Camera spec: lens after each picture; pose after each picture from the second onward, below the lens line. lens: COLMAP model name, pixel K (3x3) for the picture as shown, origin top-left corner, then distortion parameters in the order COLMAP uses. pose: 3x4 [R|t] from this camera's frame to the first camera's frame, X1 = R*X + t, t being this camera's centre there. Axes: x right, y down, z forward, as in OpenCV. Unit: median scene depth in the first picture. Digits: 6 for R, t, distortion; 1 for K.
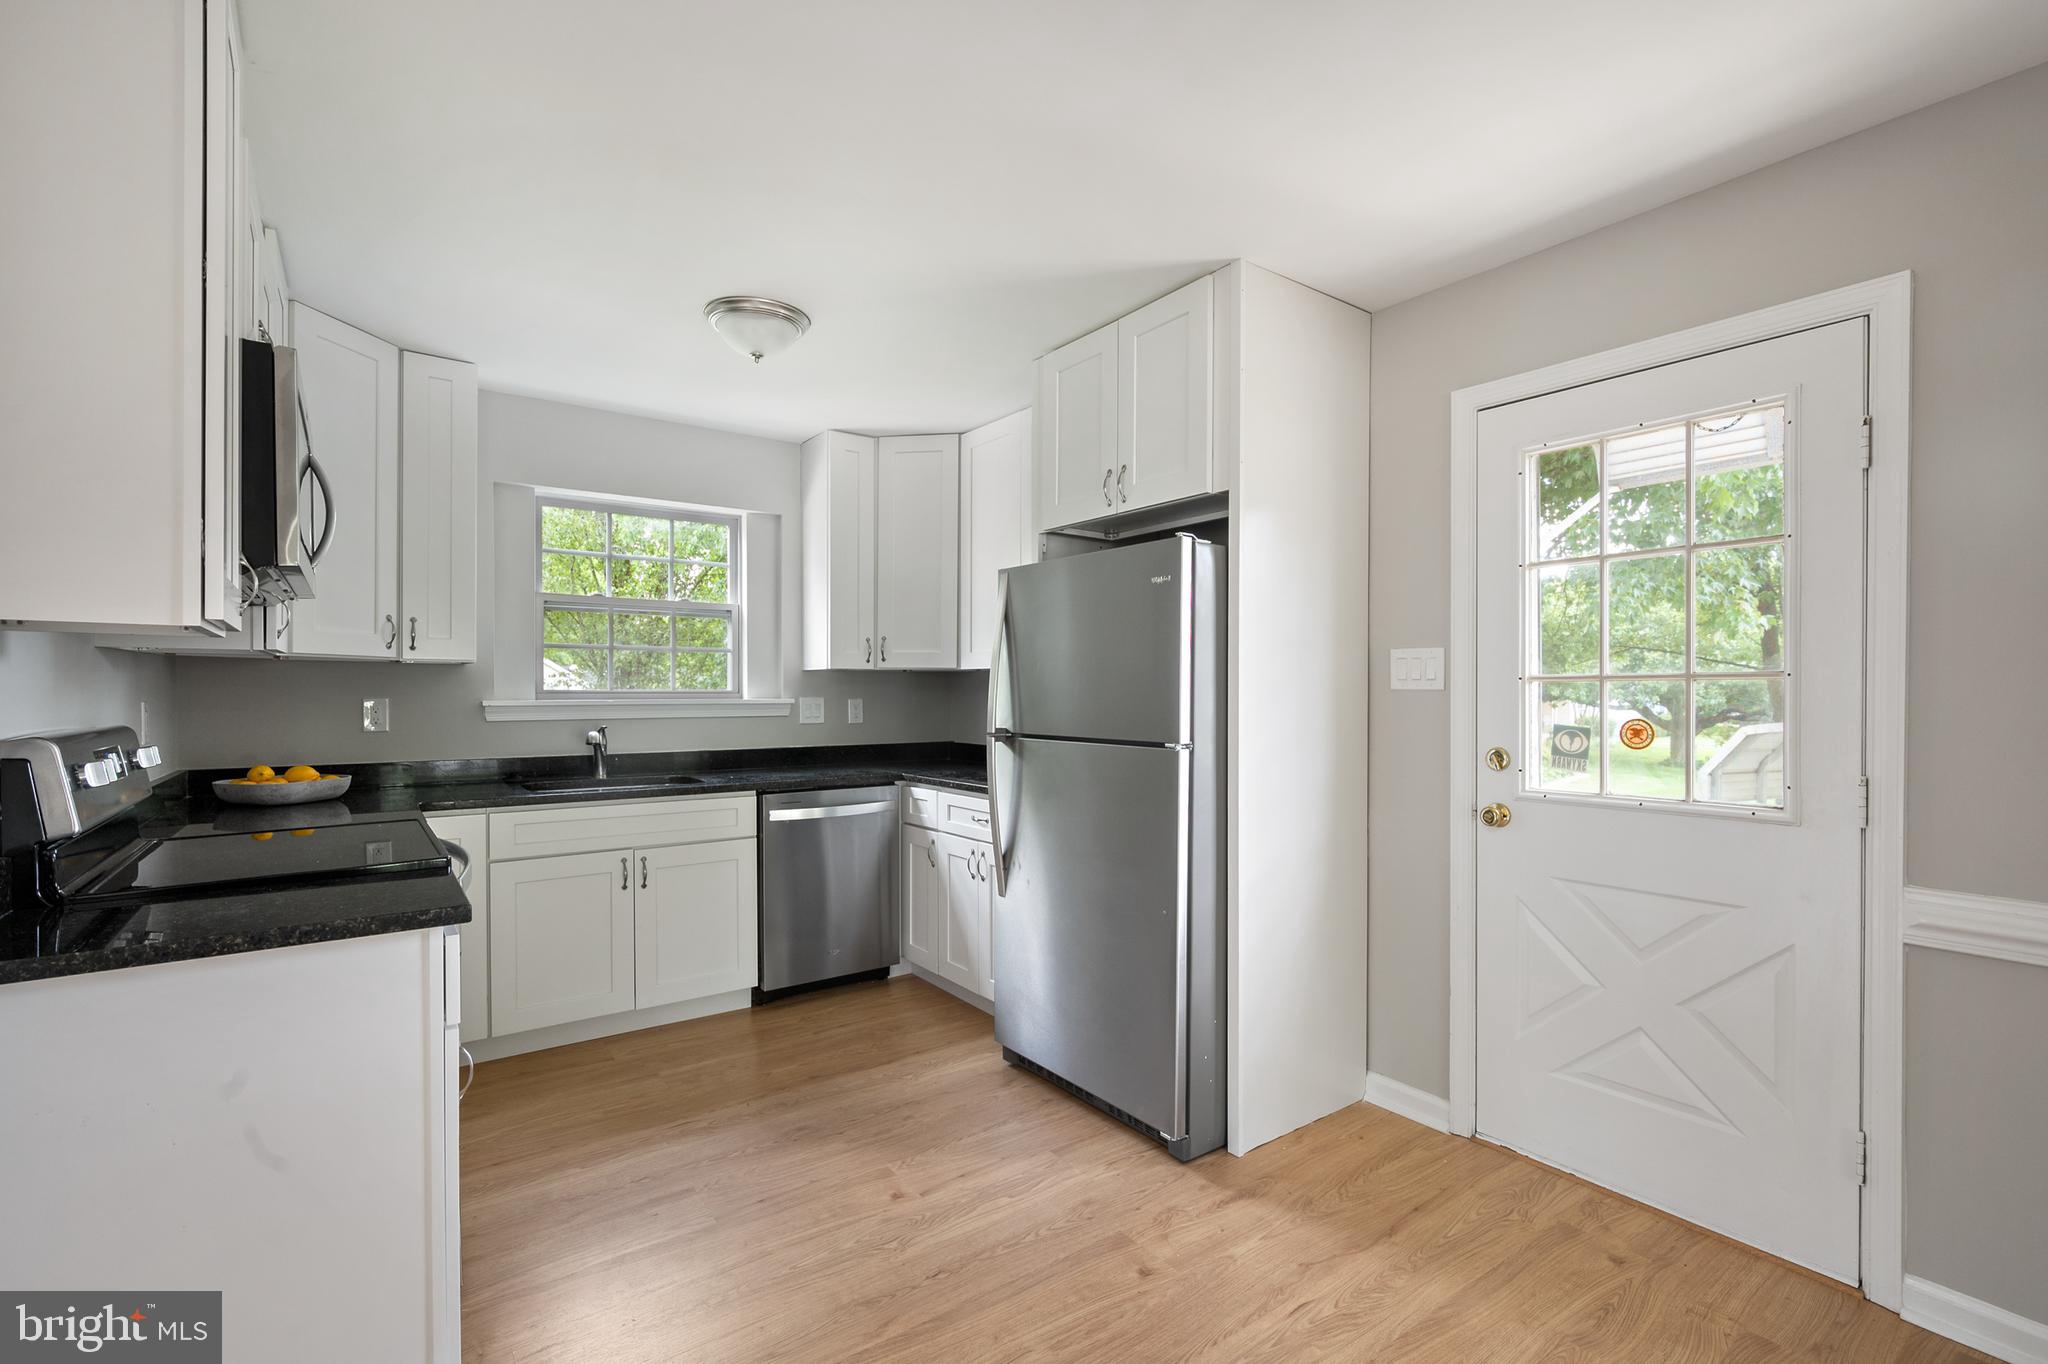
lens RADIAL K [[930.2, 0, 1021.0], [0, 930.2, 699.7], [0, 0, 1]] dist [-0.001269, -0.000677]
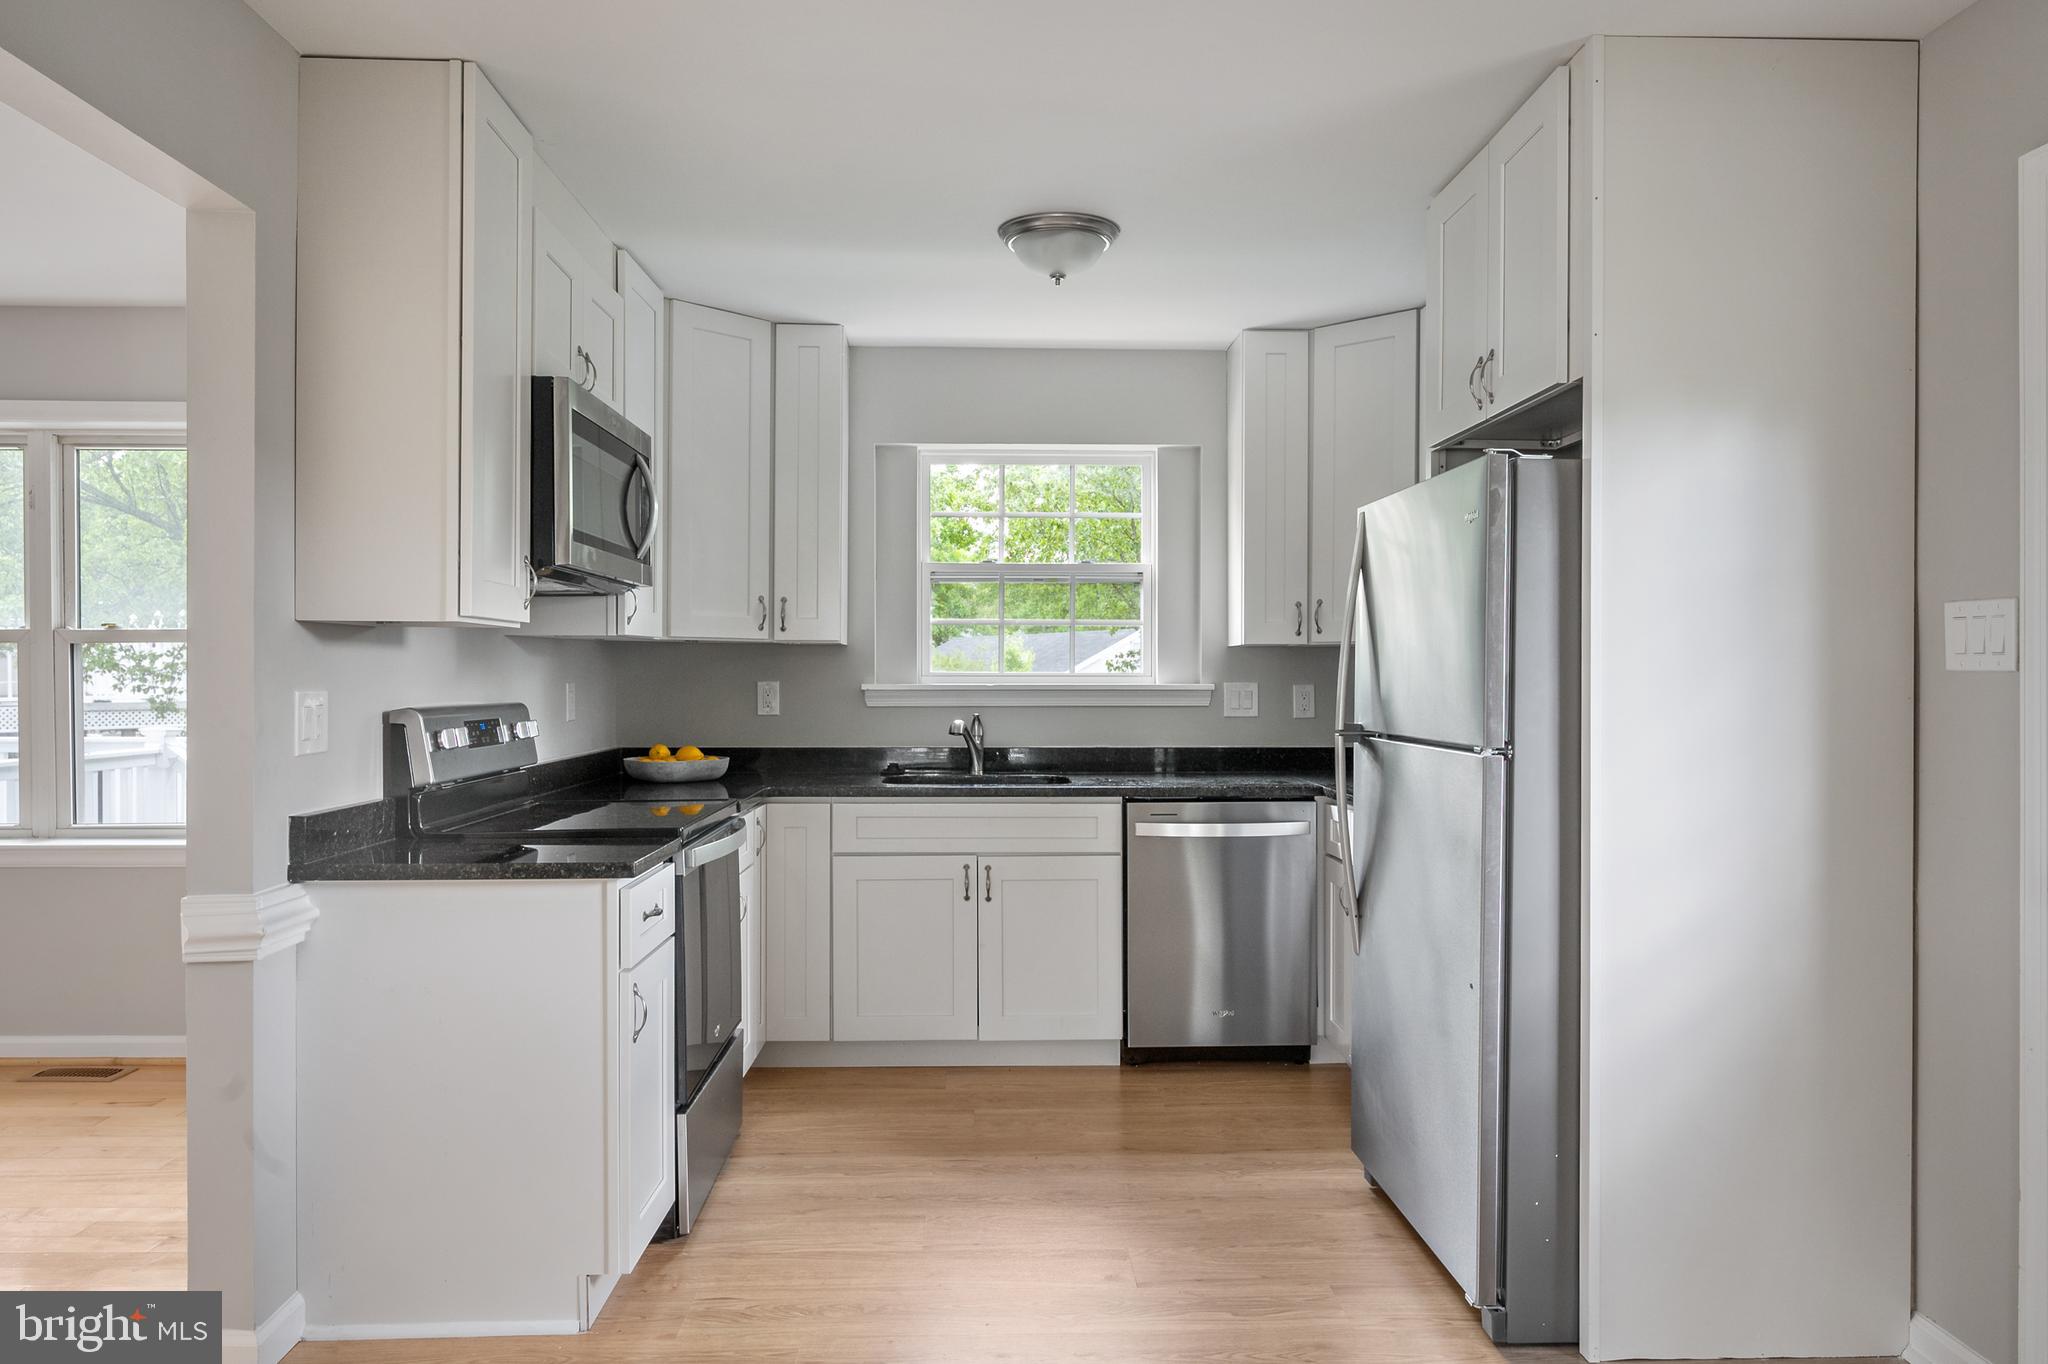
lens RADIAL K [[1432.1, 0, 1024.0], [0, 1432.1, 682.0], [0, 0, 1]] dist [0.000572, 0.003470]
pose [[0.817250, 0.003365, -0.576274, 0.407396], [-0.005875, 0.999980, -0.002492, 0.001656], [0.576254, 0.005422, 0.817253, -0.074700]]
